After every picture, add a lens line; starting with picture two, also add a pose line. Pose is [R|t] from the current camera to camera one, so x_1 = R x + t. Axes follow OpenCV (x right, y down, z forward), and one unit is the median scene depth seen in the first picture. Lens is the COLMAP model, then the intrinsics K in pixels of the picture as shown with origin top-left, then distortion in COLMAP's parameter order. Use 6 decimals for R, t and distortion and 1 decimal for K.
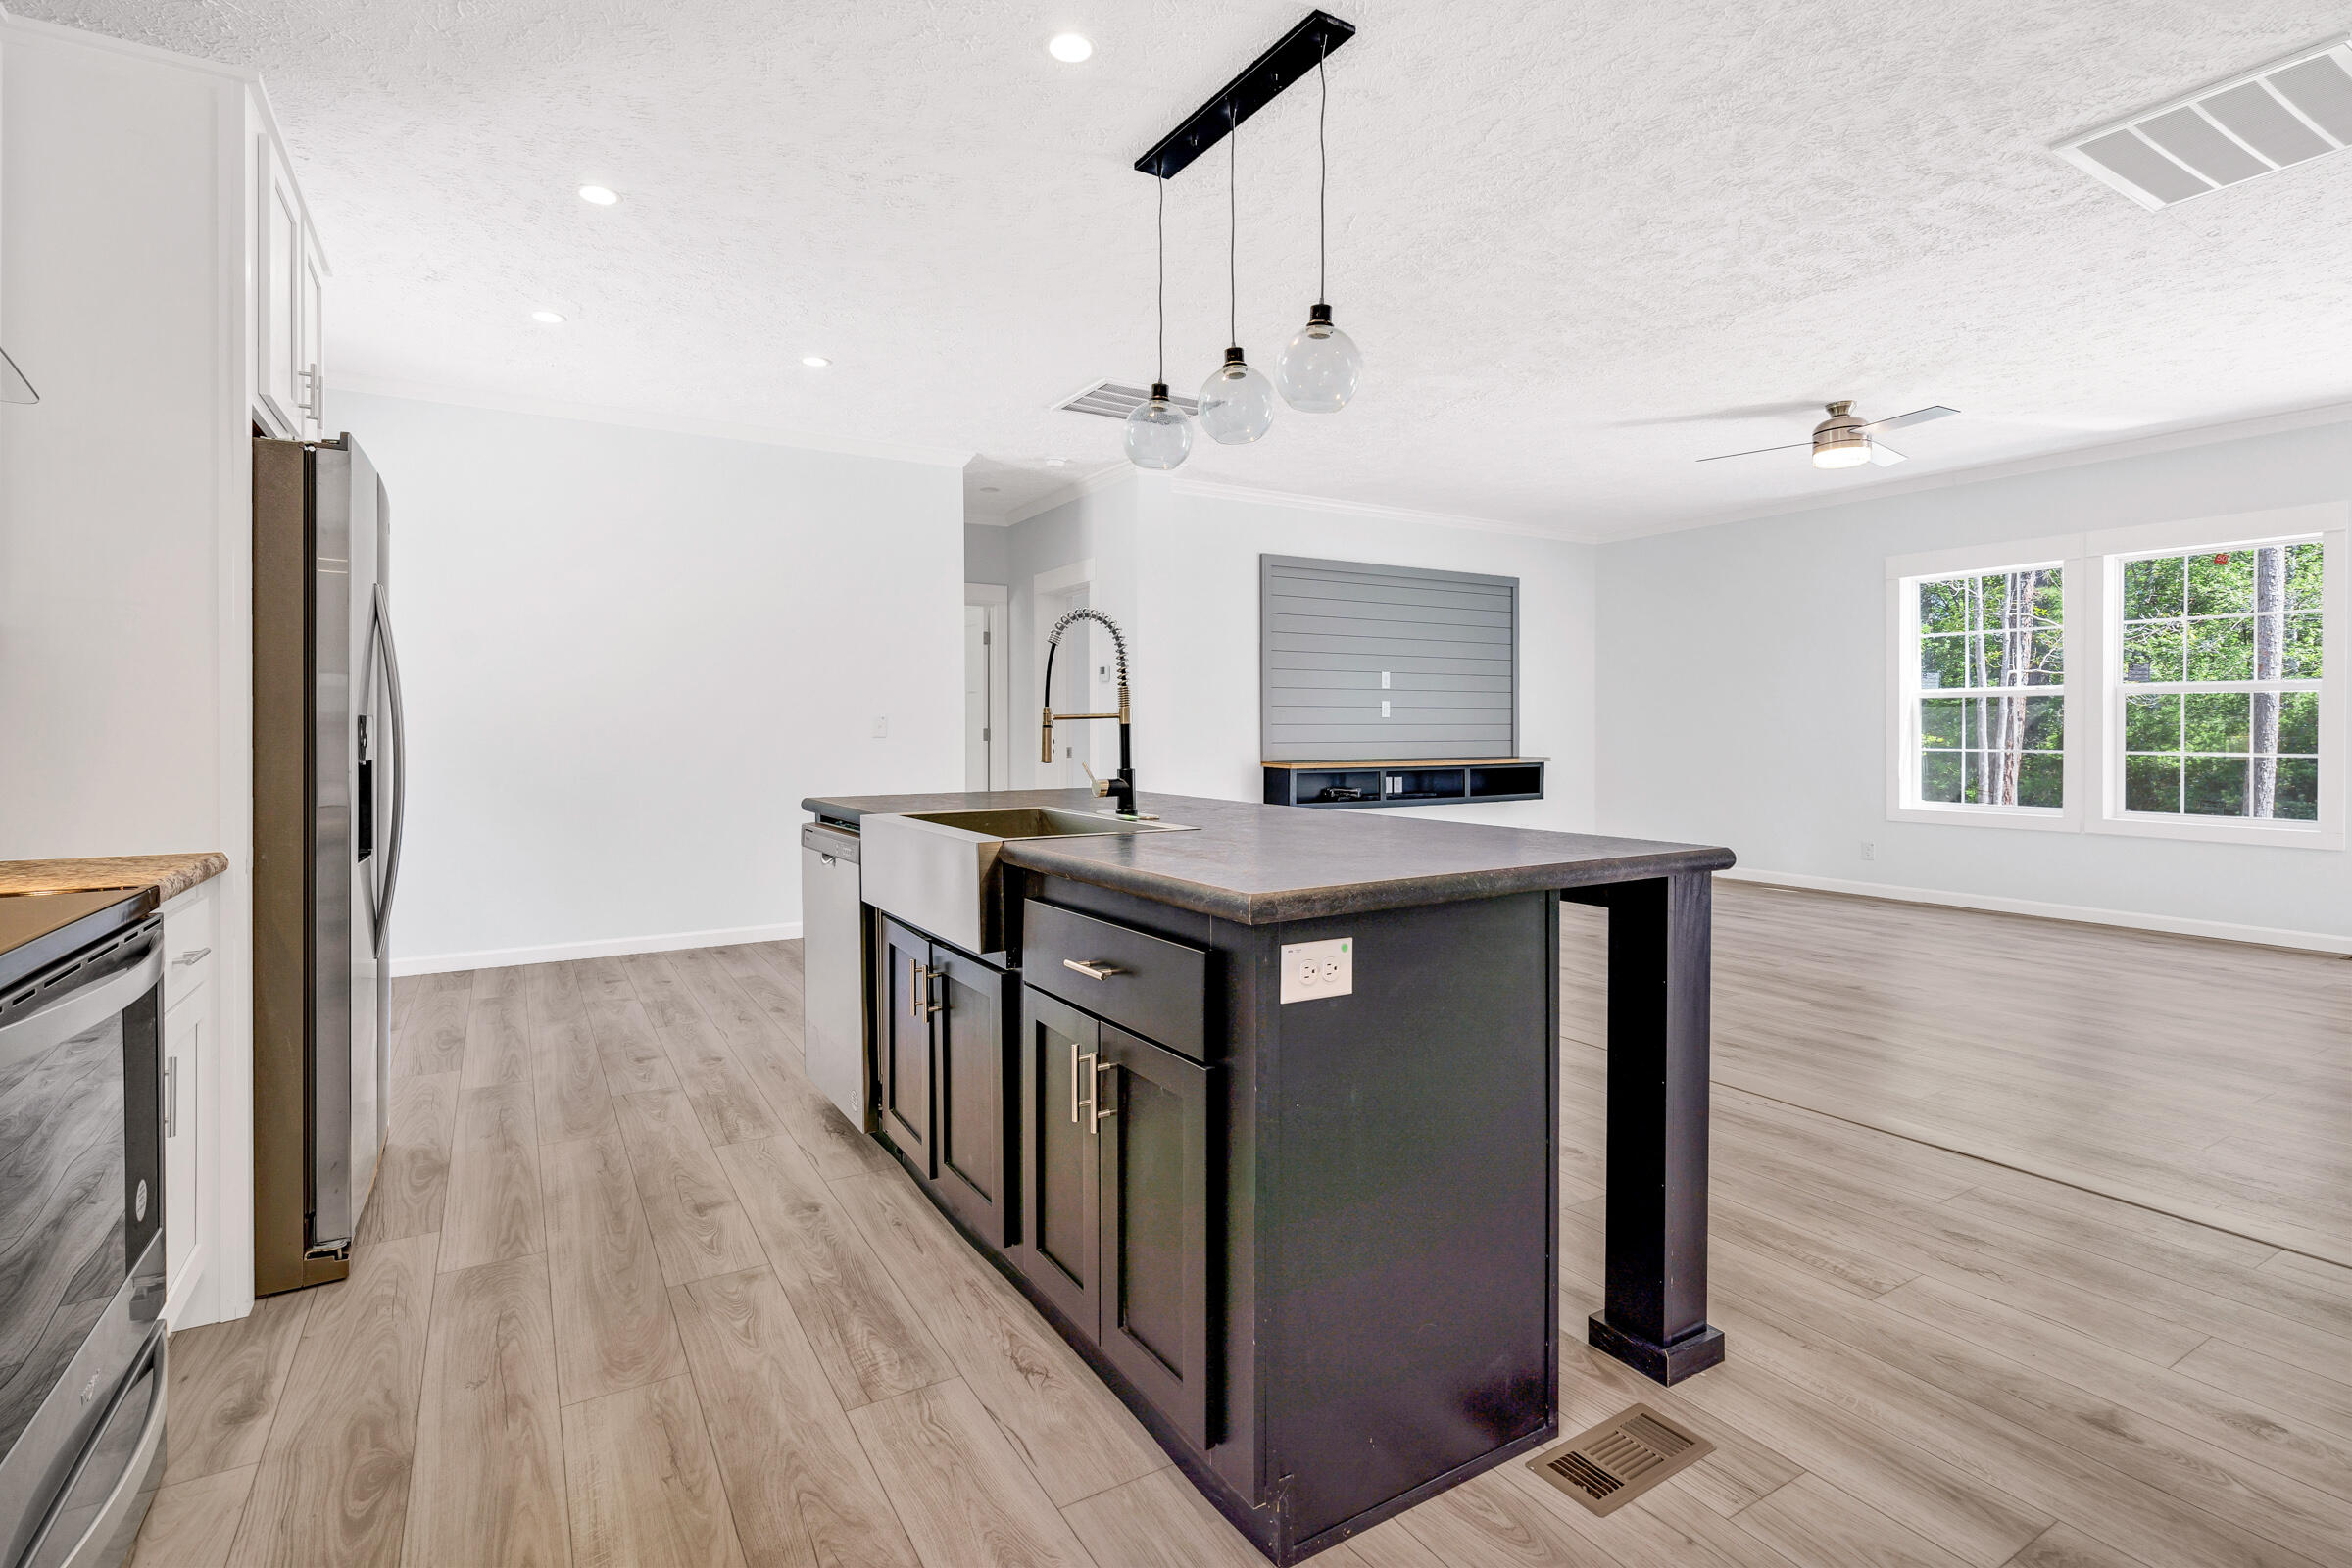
lens RADIAL K [[1129.4, 0, 1174.9], [0, 1129.4, 719.2], [0, 0, 1]] dist [-0.001778, -0.000064]
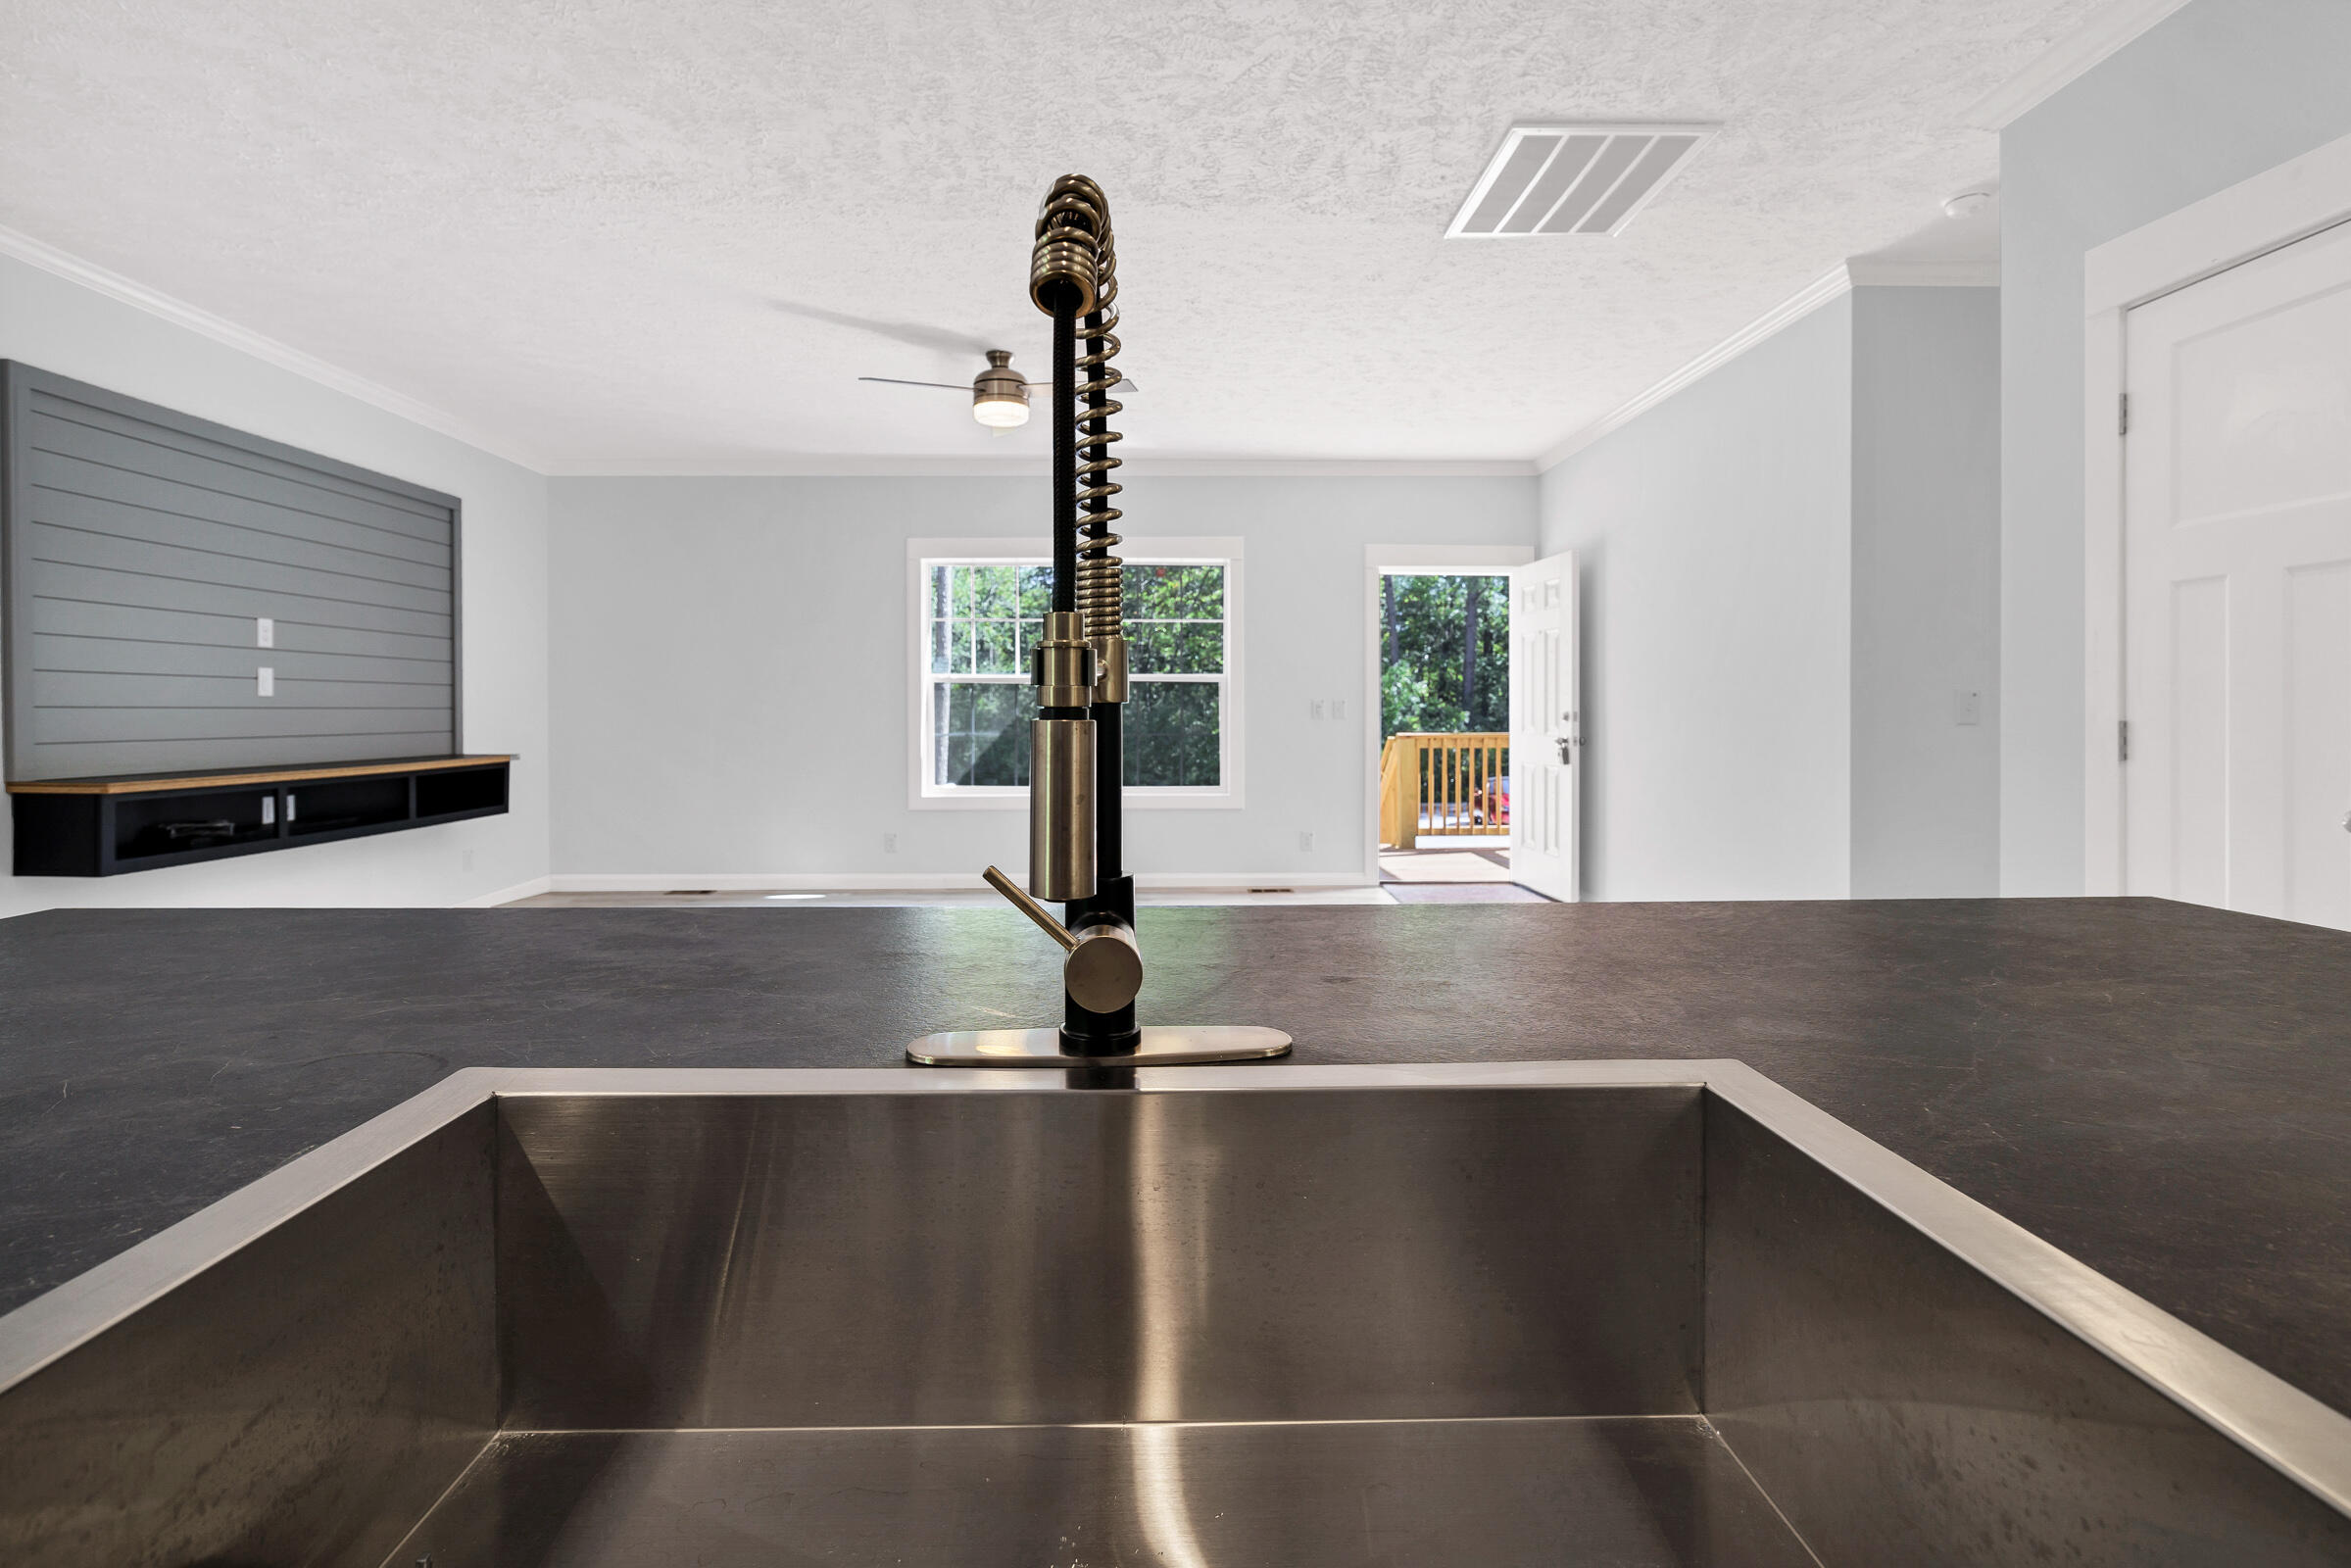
lens RADIAL K [[1128.9, 0, 1174.4], [0, 1128.9, 719.2], [0, 0, 1]] dist [-0.001778, -0.000064]
pose [[0.495064, -0.005733, 0.868838, -0.090226], [-0.005706, 0.999935, 0.009850, 0.002104], [-0.868838, -0.009834, 0.494999, 0.295651]]
